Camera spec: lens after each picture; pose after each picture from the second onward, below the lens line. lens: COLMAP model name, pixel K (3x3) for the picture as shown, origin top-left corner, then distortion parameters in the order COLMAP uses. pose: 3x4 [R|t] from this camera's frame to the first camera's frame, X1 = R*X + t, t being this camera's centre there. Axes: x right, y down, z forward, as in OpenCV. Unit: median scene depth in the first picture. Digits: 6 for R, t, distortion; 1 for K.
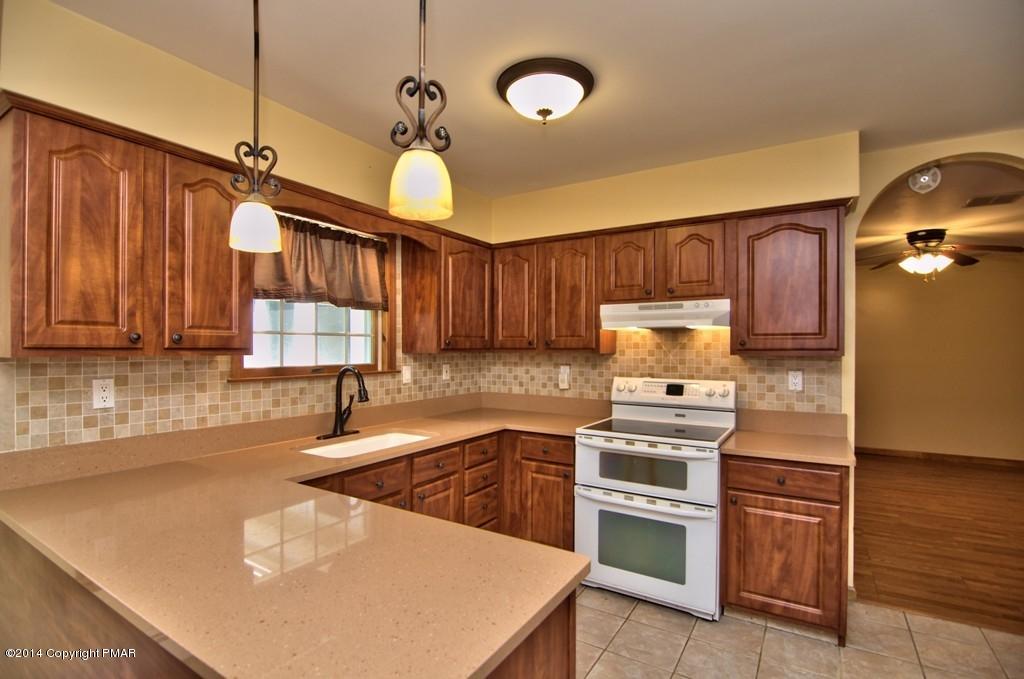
lens RADIAL K [[487.9, 0, 509.7], [0, 487.9, 347.8], [0, 0, 1]] dist [-0.003042, -0.009020]
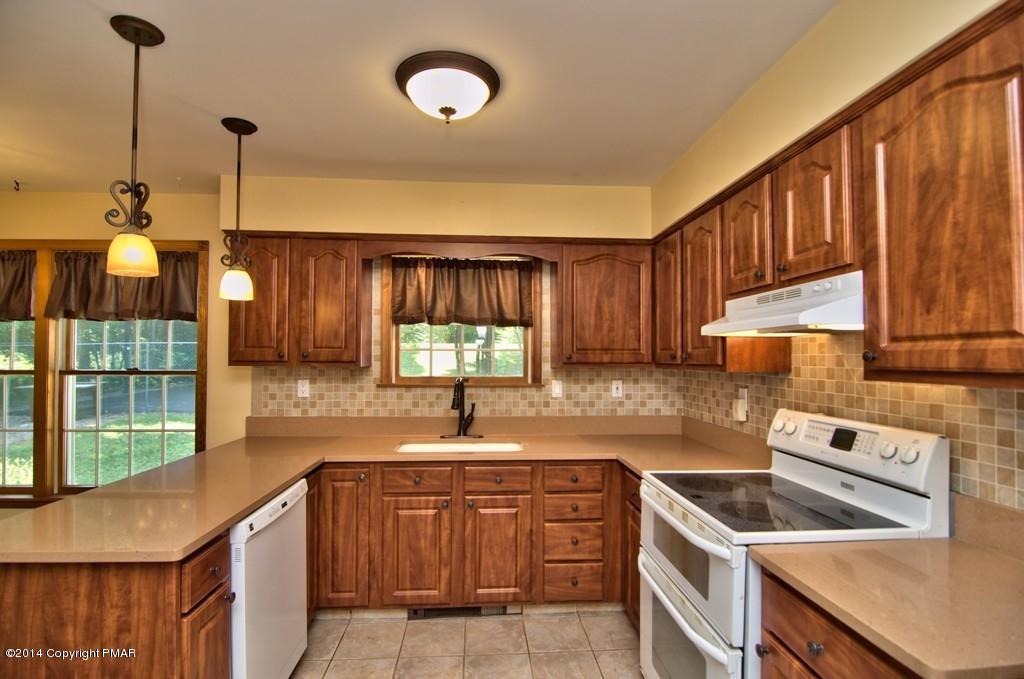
lens RADIAL K [[487.9, 0, 509.7], [0, 487.9, 347.8], [0, 0, 1]] dist [-0.003042, -0.009020]
pose [[0.588504, -0.017098, -0.808313, 0.619447], [-0.004005, 0.999702, -0.024063, -0.004995], [0.808484, 0.017399, 0.588261, 0.385327]]
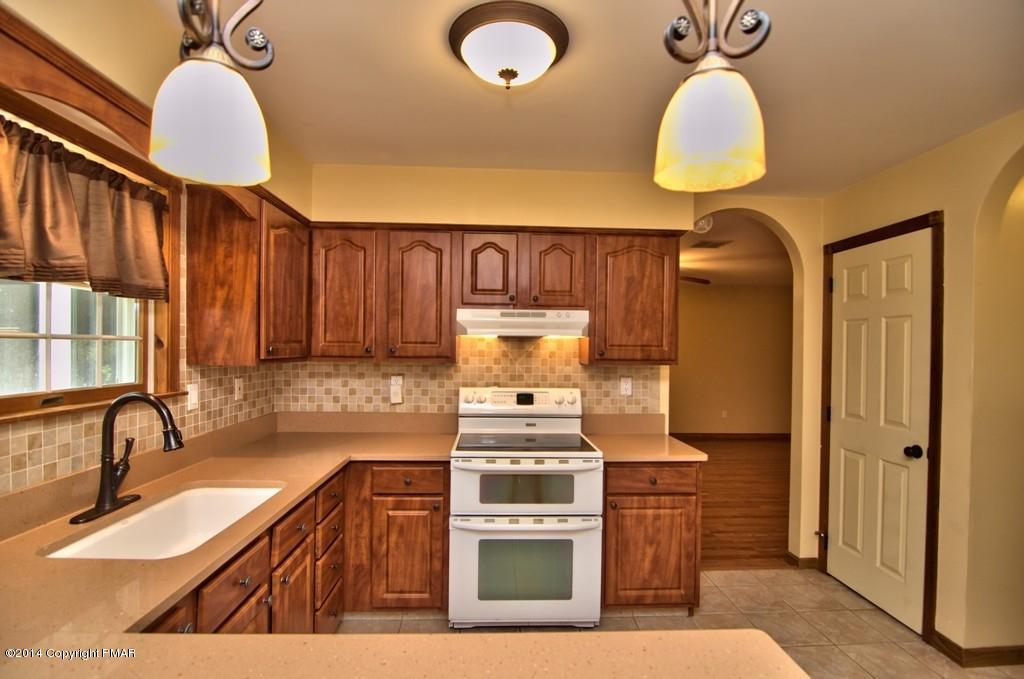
lens RADIAL K [[487.9, 0, 509.7], [0, 487.9, 347.8], [0, 0, 1]] dist [-0.003042, -0.009020]
pose [[0.822471, 0.005770, 0.568778, -0.268702], [-0.008822, 0.999958, 0.002612, -0.021277], [-0.568739, -0.007166, 0.822487, 0.228451]]
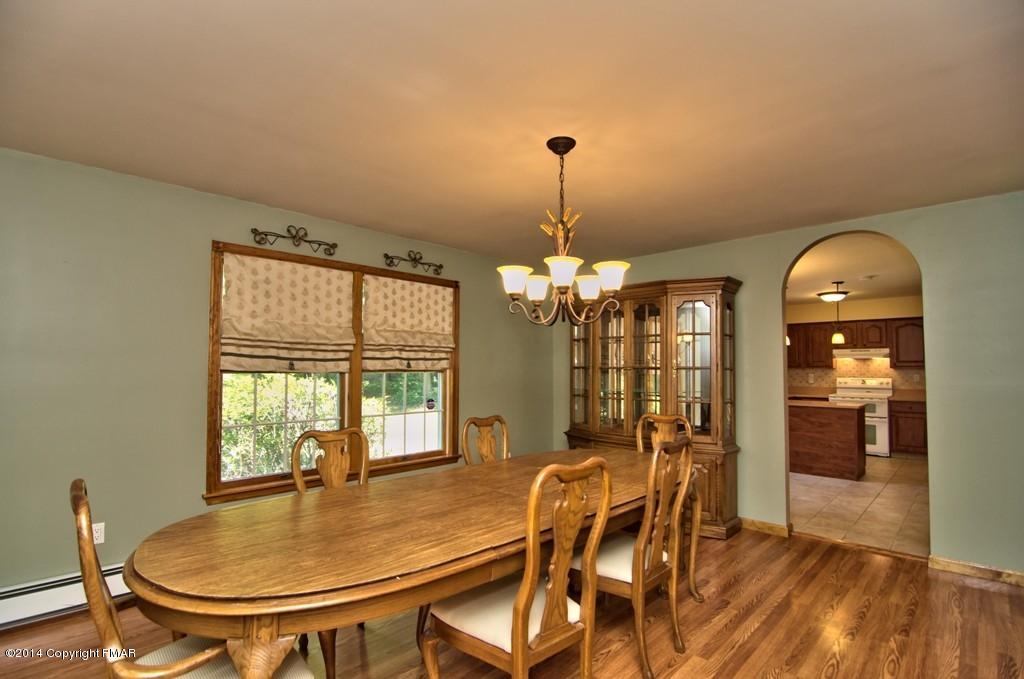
lens RADIAL K [[471.5, 0, 539.1], [0, 471.5, 359.4], [0, 0, 1]] dist [-0.001747, -0.000409]
pose [[0.984174, -0.008942, -0.176976, -1.011493], [0.005375, 0.999773, -0.020626, 0.008206], [0.177121, 0.019348, 0.983999, -1.939875]]
